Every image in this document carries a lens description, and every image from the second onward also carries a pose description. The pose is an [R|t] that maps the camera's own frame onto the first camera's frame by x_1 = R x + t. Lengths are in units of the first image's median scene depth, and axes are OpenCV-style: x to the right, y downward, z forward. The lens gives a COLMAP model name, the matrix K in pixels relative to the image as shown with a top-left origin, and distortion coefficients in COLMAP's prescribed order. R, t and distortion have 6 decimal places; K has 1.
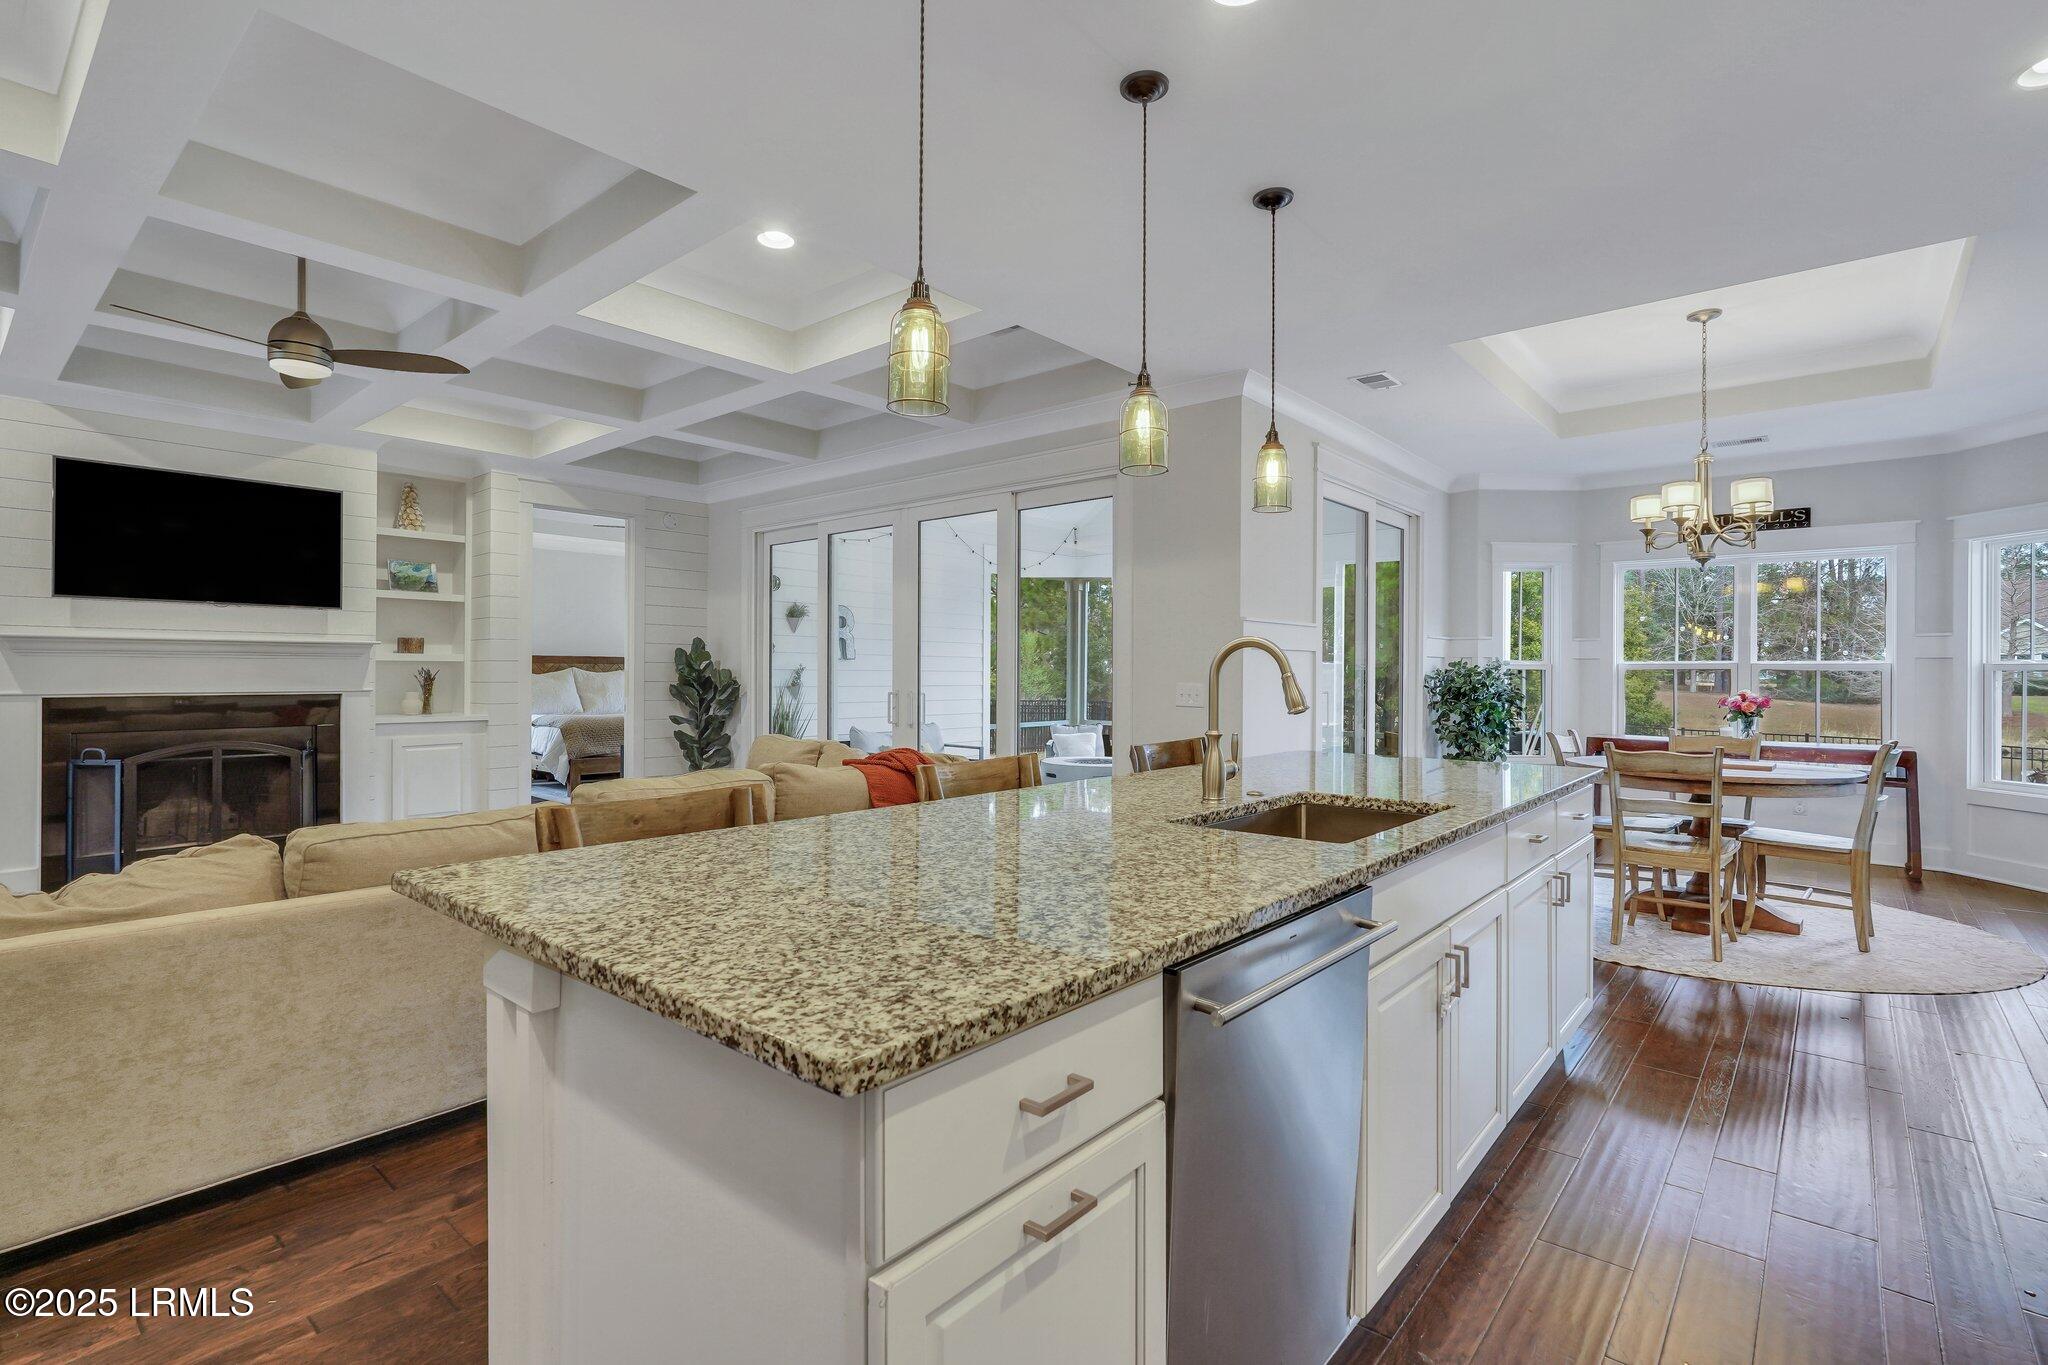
lens RADIAL K [[967.3, 0, 1024.9], [0, 967.3, 671.2], [0, 0, 1]] dist [0.000789, 0.000925]
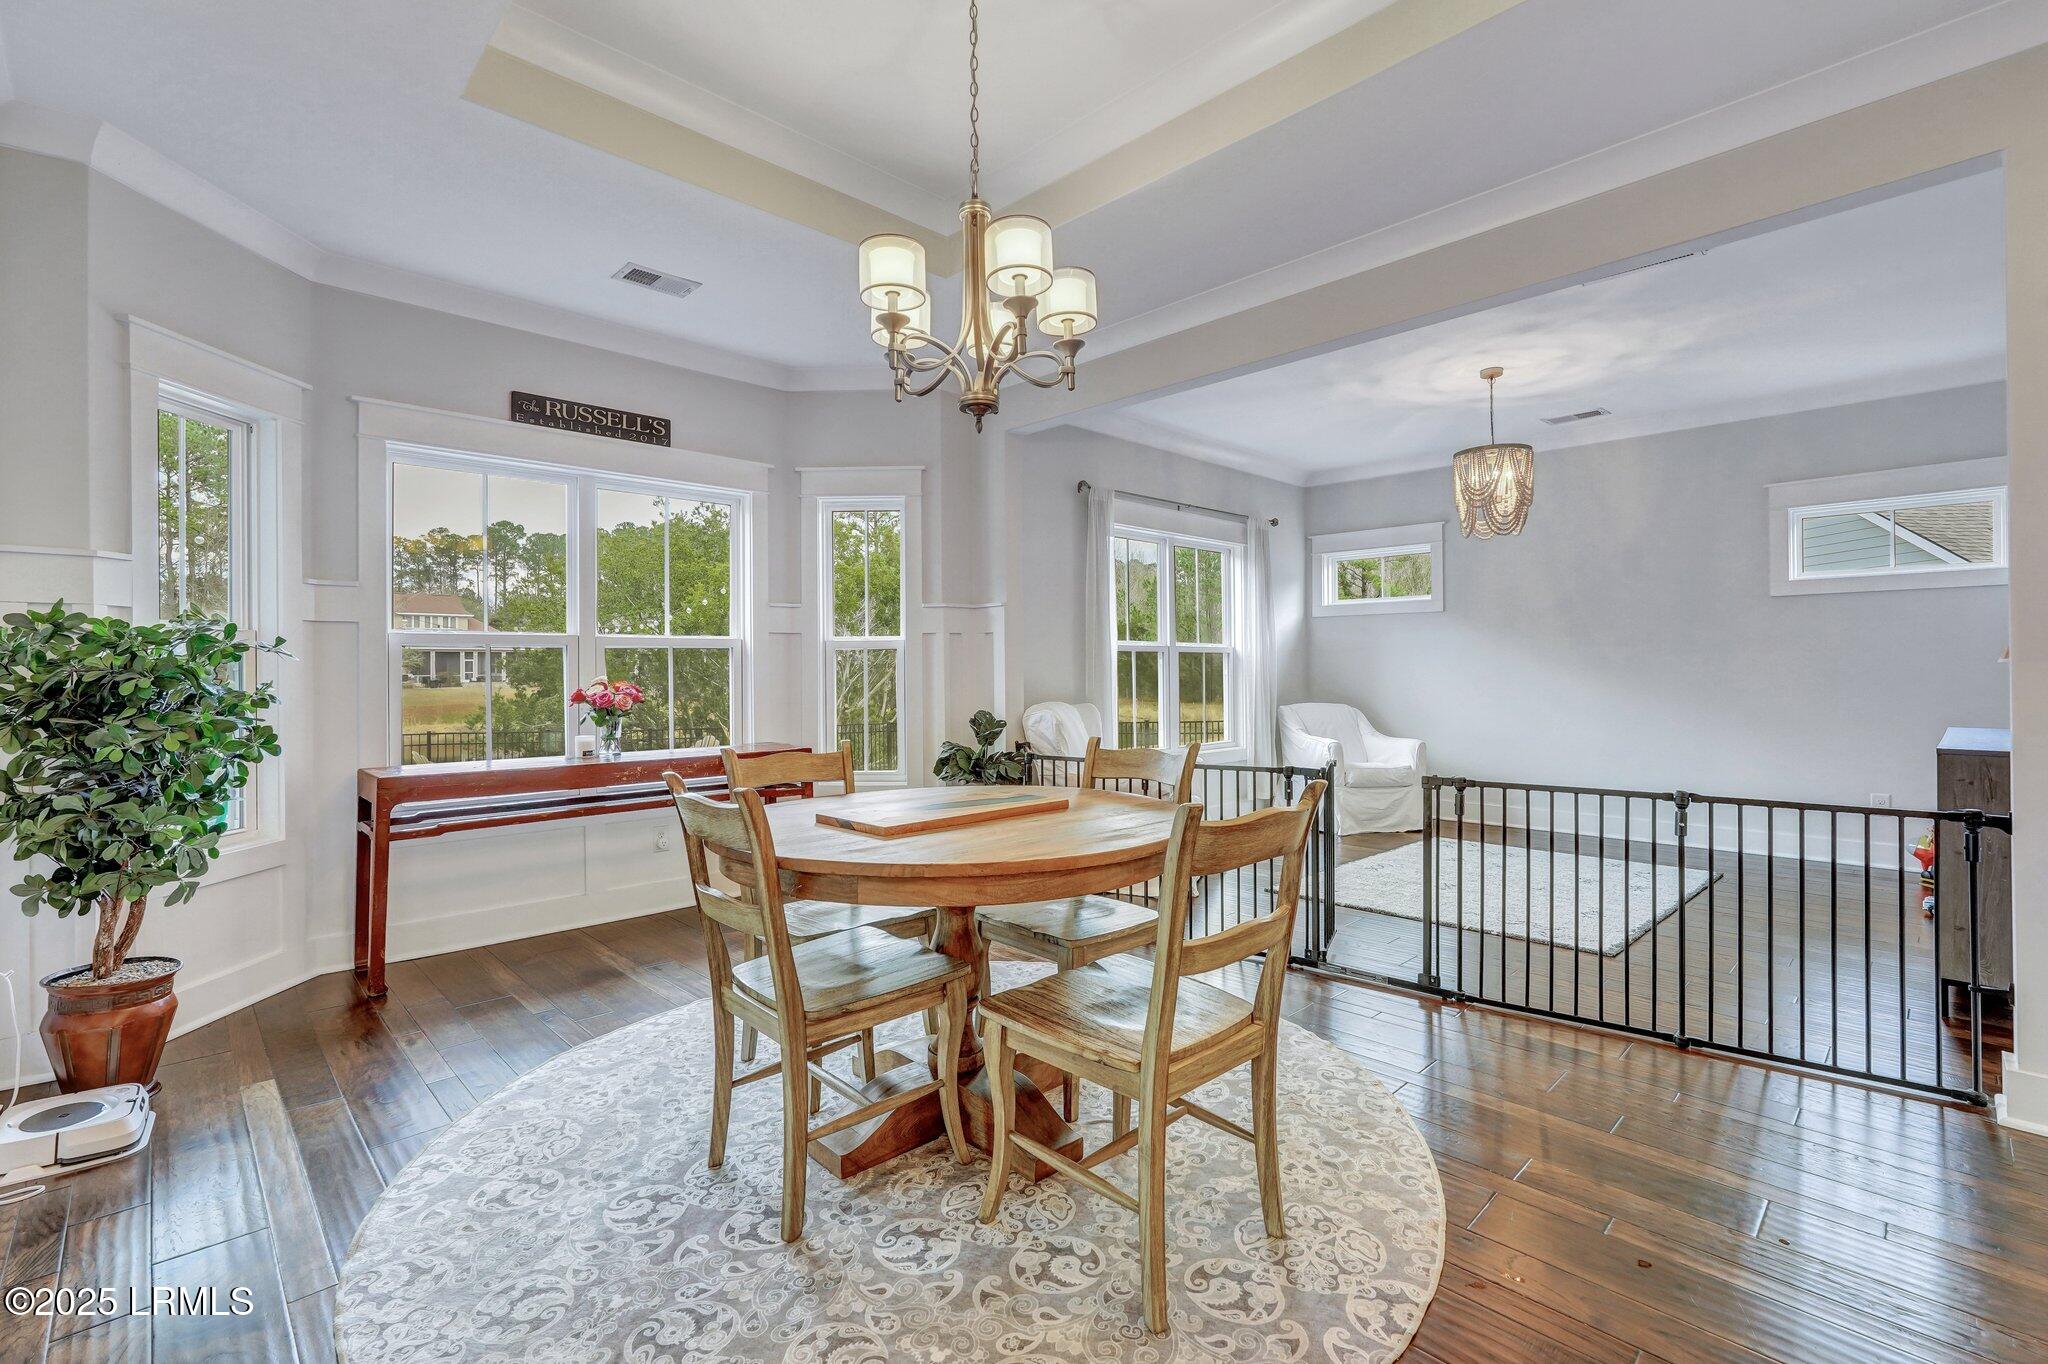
lens RADIAL K [[904.9, 0, 1013.0], [0, 904.9, 663.4], [0, 0, 1]] dist [-0.009216, 0.002277]
pose [[0.097490, -0.000089, 0.995236, 0.225874], [0.008024, 0.999968, -0.000697, 0.017705], [-0.995204, 0.008054, 0.097488, 0.905478]]
